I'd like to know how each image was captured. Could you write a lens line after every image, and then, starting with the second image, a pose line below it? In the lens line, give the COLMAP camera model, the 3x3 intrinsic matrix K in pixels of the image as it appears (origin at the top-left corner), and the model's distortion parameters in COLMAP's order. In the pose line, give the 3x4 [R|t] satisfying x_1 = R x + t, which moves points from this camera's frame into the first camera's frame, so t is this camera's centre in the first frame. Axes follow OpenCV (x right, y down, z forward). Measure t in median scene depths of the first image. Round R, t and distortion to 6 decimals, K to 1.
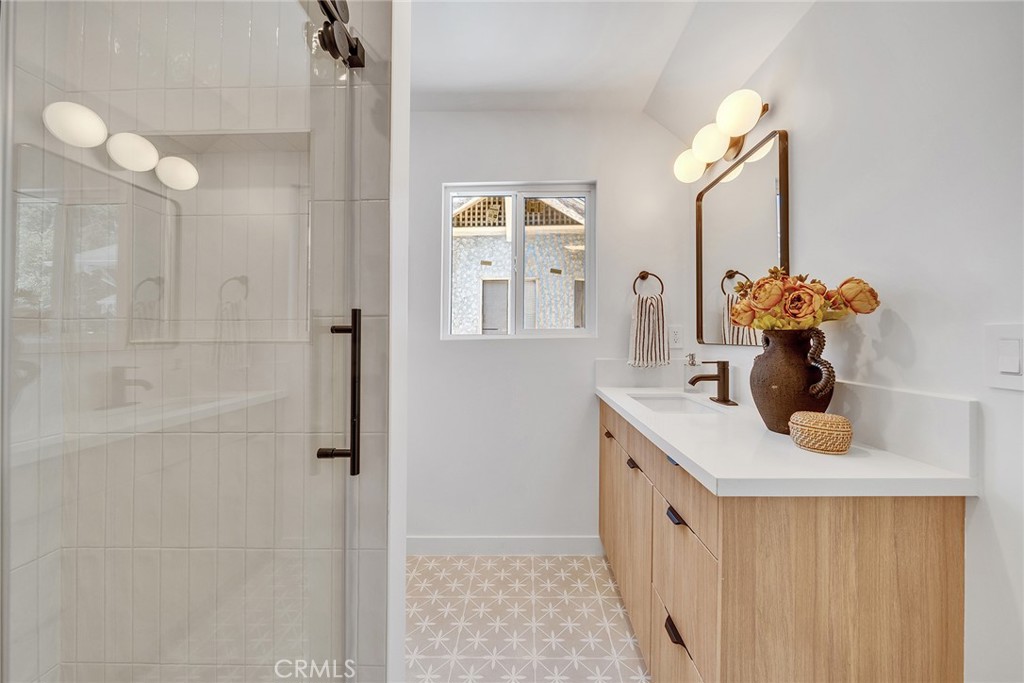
lens RADIAL K [[358.2, 0, 515.6], [0, 358.2, 338.0], [0, 0, 1]] dist [-0.005616, 0.000107]
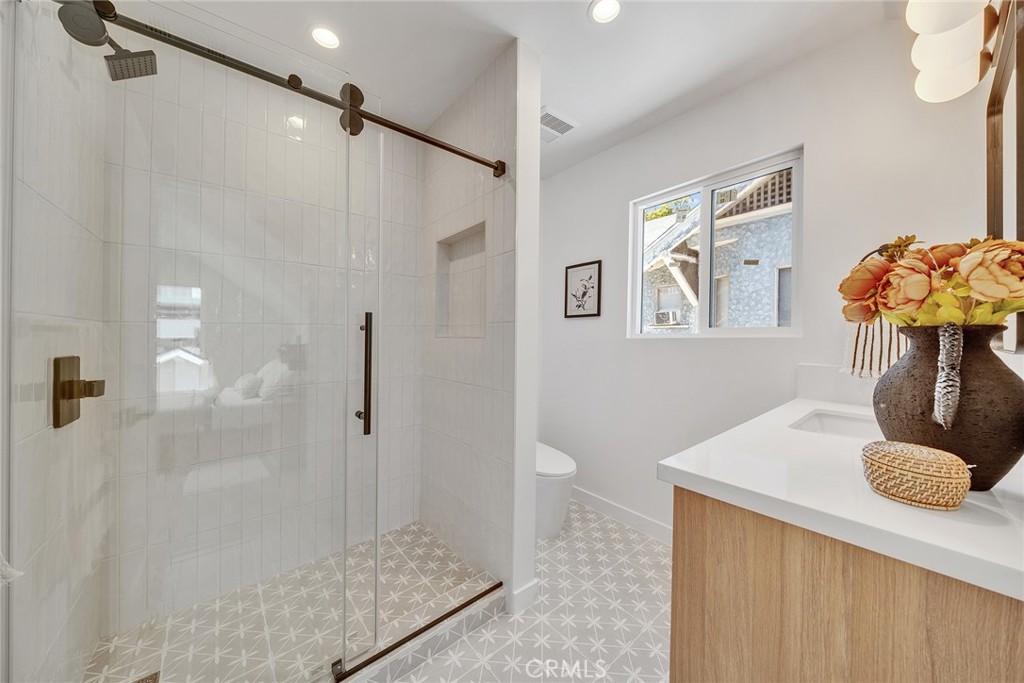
lens RADIAL K [[358.2, 0, 510.2], [0, 358.2, 338.1], [0, 0, 1]] dist [-0.005616, 0.000107]
pose [[0.632711, 0.010890, -0.774311, 0.914083], [-0.009728, 0.999934, 0.006114, 0.003922], [0.774327, 0.003664, 0.632775, -0.043897]]
